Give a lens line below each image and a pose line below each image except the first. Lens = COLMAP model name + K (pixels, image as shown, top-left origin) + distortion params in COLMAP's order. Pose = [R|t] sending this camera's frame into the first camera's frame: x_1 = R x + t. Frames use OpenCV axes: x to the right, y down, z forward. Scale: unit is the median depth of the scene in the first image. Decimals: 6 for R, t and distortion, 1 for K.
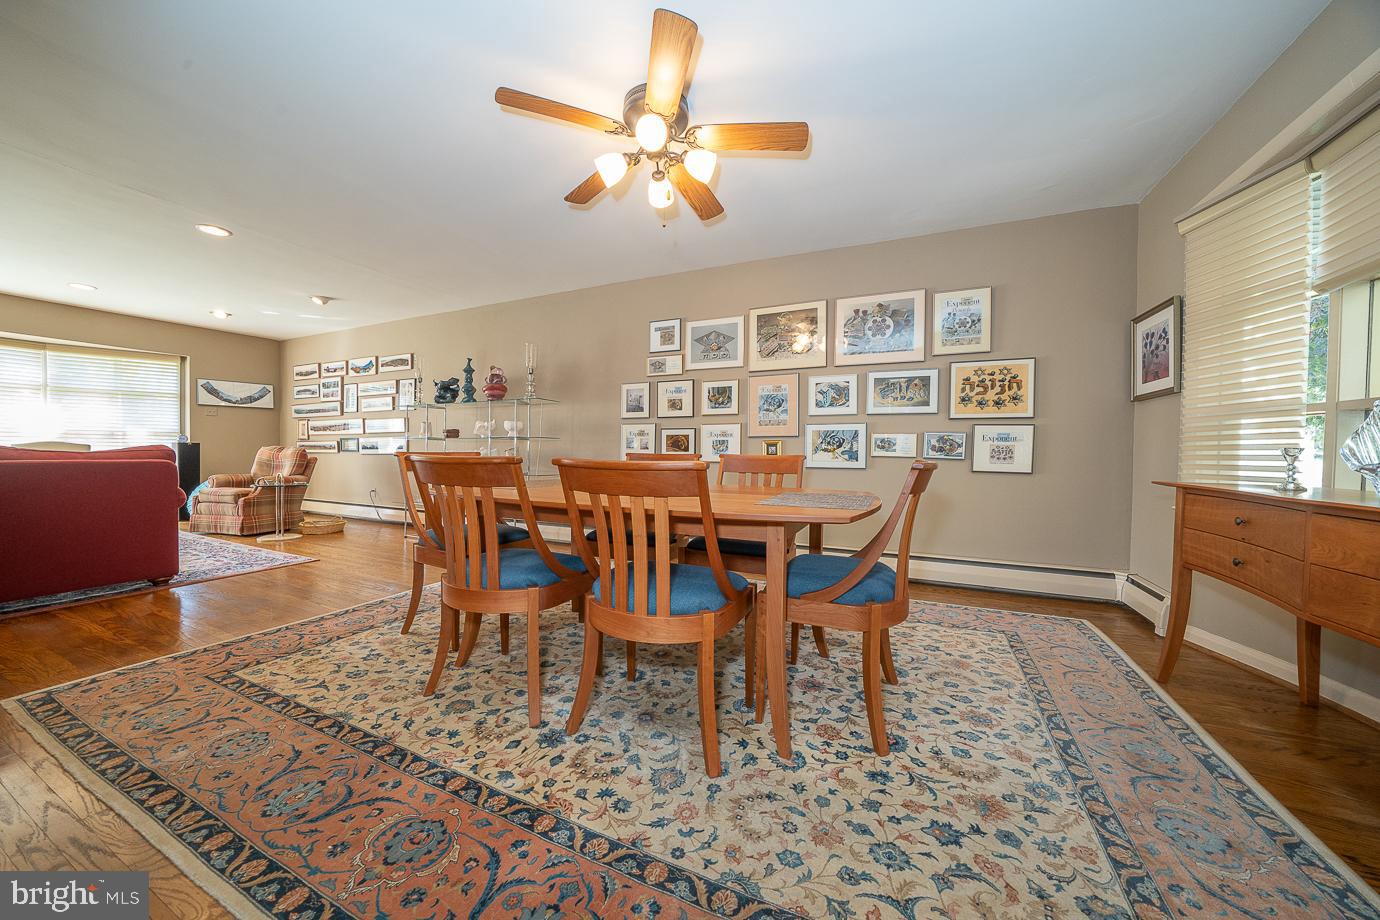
lens RADIAL K [[473.6, 0, 693.7], [0, 473.6, 461.0], [0, 0, 1]] dist [-0.025477, 0.002735]
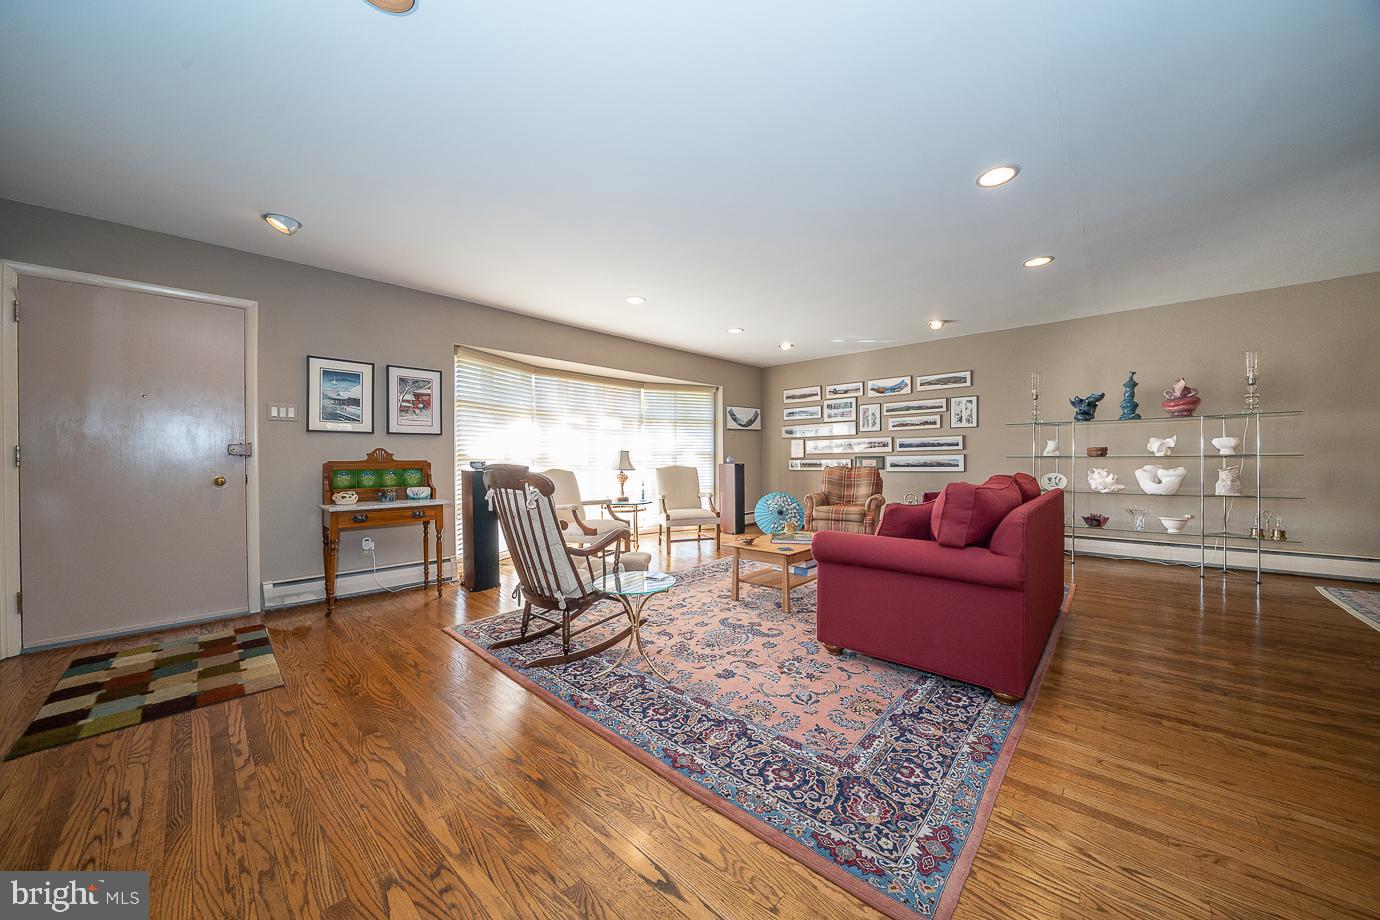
lens RADIAL K [[473.6, 0, 695.9], [0, 473.6, 462.6], [0, 0, 1]] dist [-0.025477, 0.002735]
pose [[0.948132, -0.016865, -0.317429, -1.276819], [0.015274, 0.999855, -0.007500, -0.054681], [0.317510, 0.002263, 0.948252, -0.194973]]
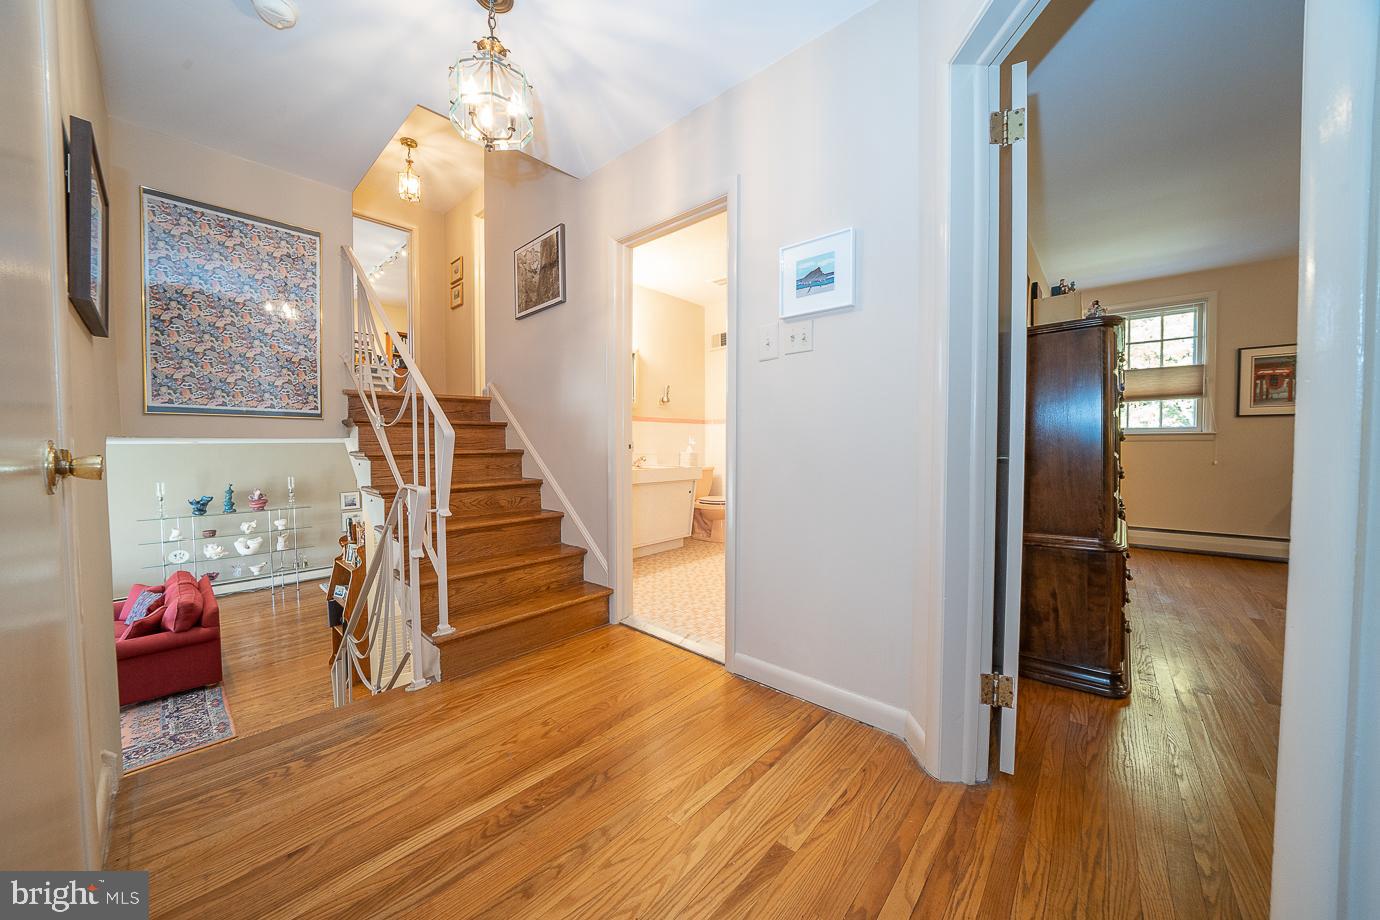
lens RADIAL K [[473.6, 0, 691.8], [0, 473.6, 459.7], [0, 0, 1]] dist [-0.025477, 0.002735]
pose [[0.293368, -0.045233, 0.954929, -1.893919], [0.021371, 0.998941, 0.040752, -0.416417], [-0.955761, 0.008453, 0.294024, -1.184222]]
